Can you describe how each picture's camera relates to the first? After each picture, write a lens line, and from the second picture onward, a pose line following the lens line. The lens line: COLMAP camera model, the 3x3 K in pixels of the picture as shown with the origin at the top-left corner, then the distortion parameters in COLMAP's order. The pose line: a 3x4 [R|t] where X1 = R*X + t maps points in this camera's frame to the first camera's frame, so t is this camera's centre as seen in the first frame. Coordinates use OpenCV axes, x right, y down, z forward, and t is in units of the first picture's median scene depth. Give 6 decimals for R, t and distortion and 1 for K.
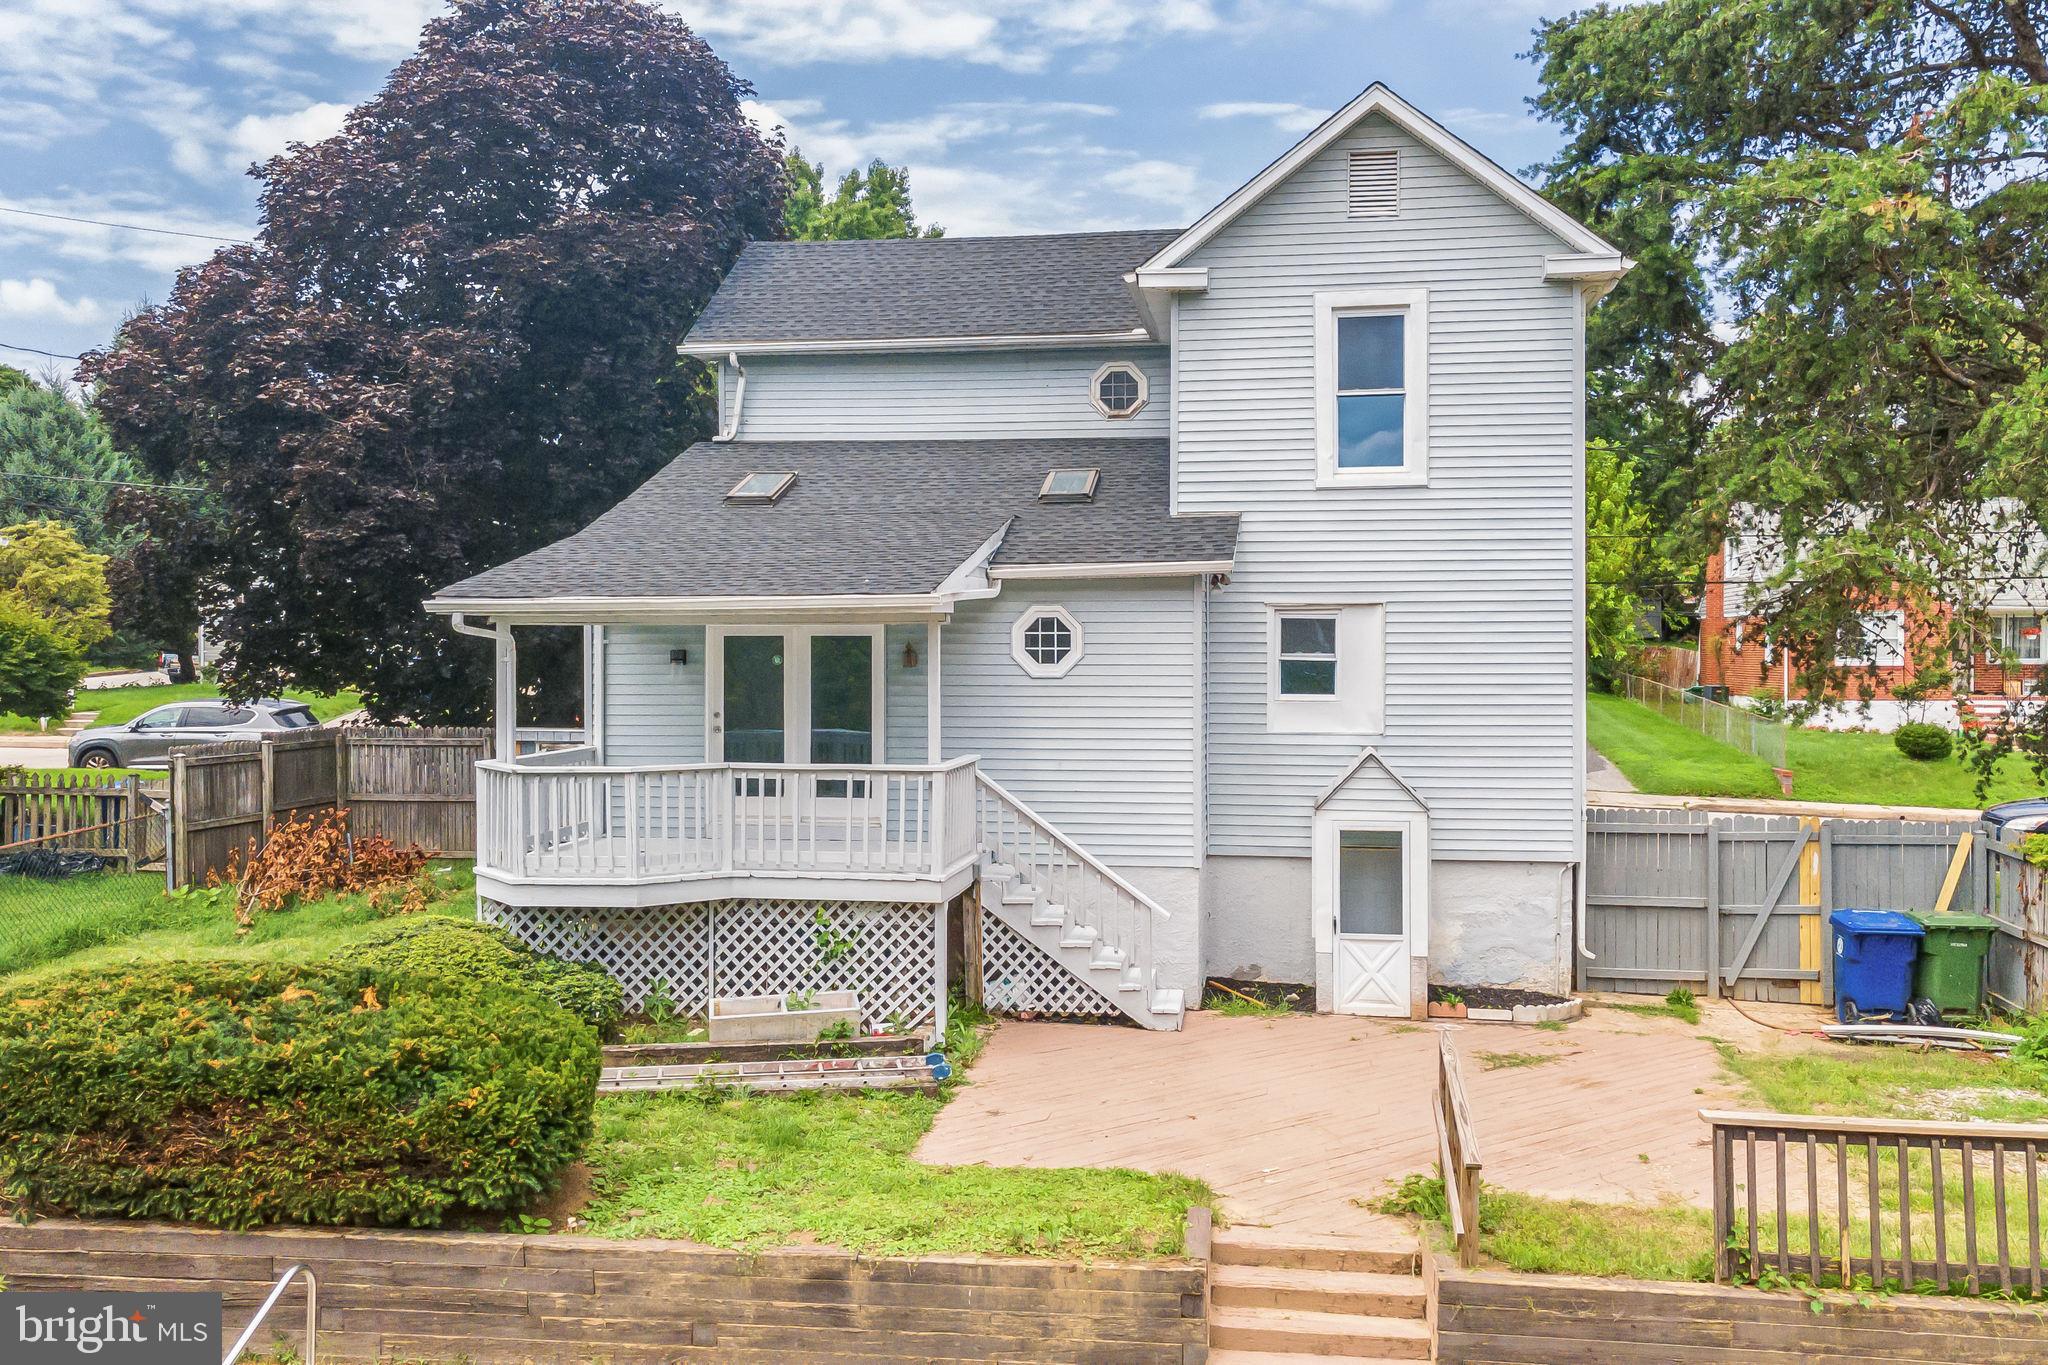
lens RADIAL K [[1740.6, 0, 1019.1], [0, 1740.6, 658.4], [0, 0, 1]] dist [0.047776, 0.016979]
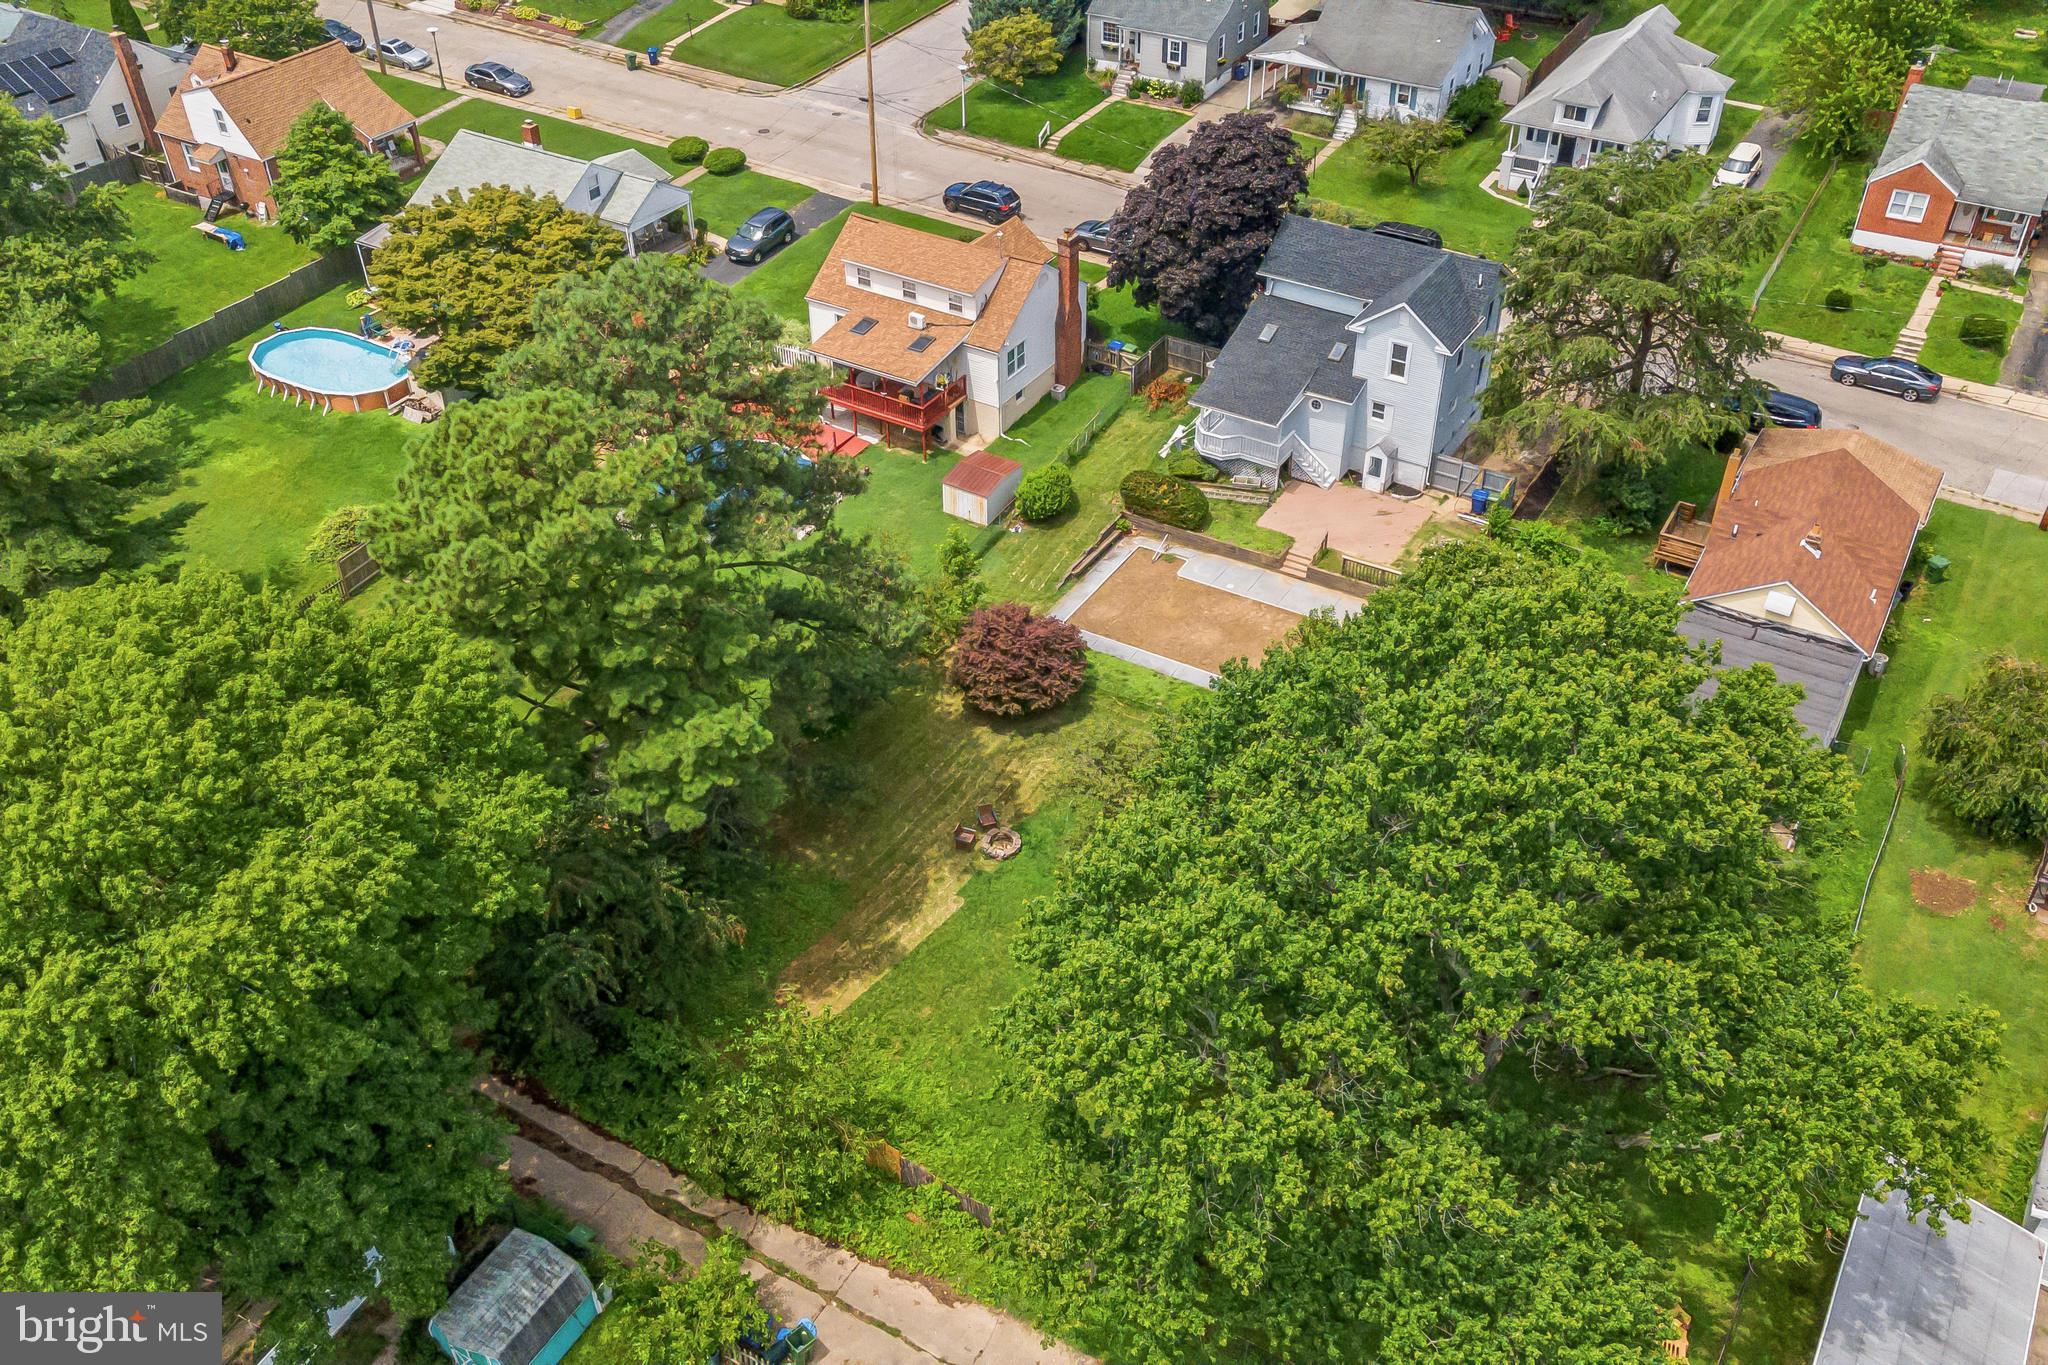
lens RADIAL K [[1740.6, 0, 1019.1], [0, 1740.6, 658.4], [0, 0, 1]] dist [0.047776, 0.016979]
pose [[0.918362, 0.233051, -0.319842, 0.889226], [0.019202, 0.781016, 0.624215, -2.283987], [0.395276, -0.579397, 0.712781, -2.862827]]
